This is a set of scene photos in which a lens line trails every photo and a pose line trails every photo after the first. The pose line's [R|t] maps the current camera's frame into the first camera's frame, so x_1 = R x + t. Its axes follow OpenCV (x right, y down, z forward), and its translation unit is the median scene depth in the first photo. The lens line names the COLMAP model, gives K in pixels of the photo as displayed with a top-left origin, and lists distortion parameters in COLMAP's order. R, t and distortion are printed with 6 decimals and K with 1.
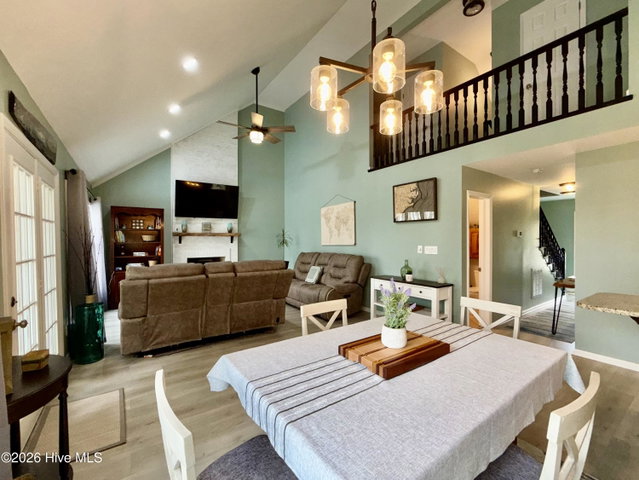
lens RADIAL K [[279.2, 0, 316.3], [0, 279.2, 240.1], [0, 0, 1]] dist [0.000527, 0.000069]
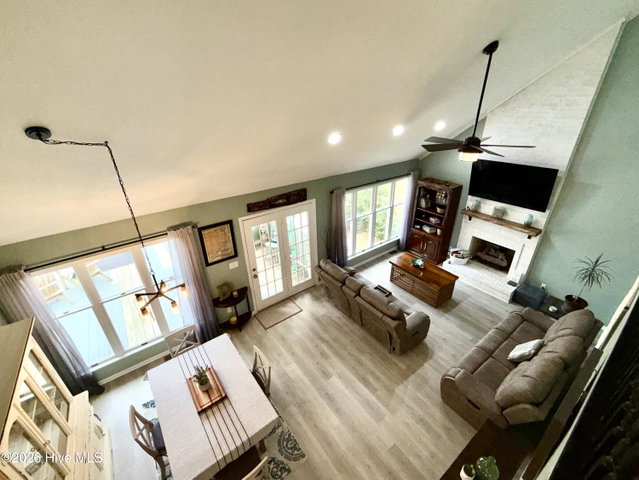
lens RADIAL K [[279.2, 0, 316.8], [0, 279.2, 242.6], [0, 0, 1]] dist [0.000527, 0.000069]
pose [[0.025369, 0.460118, -0.887495, 0.400447], [0.023351, 0.887266, 0.460667, -0.372791], [0.999405, -0.032410, 0.011765, 0.420464]]
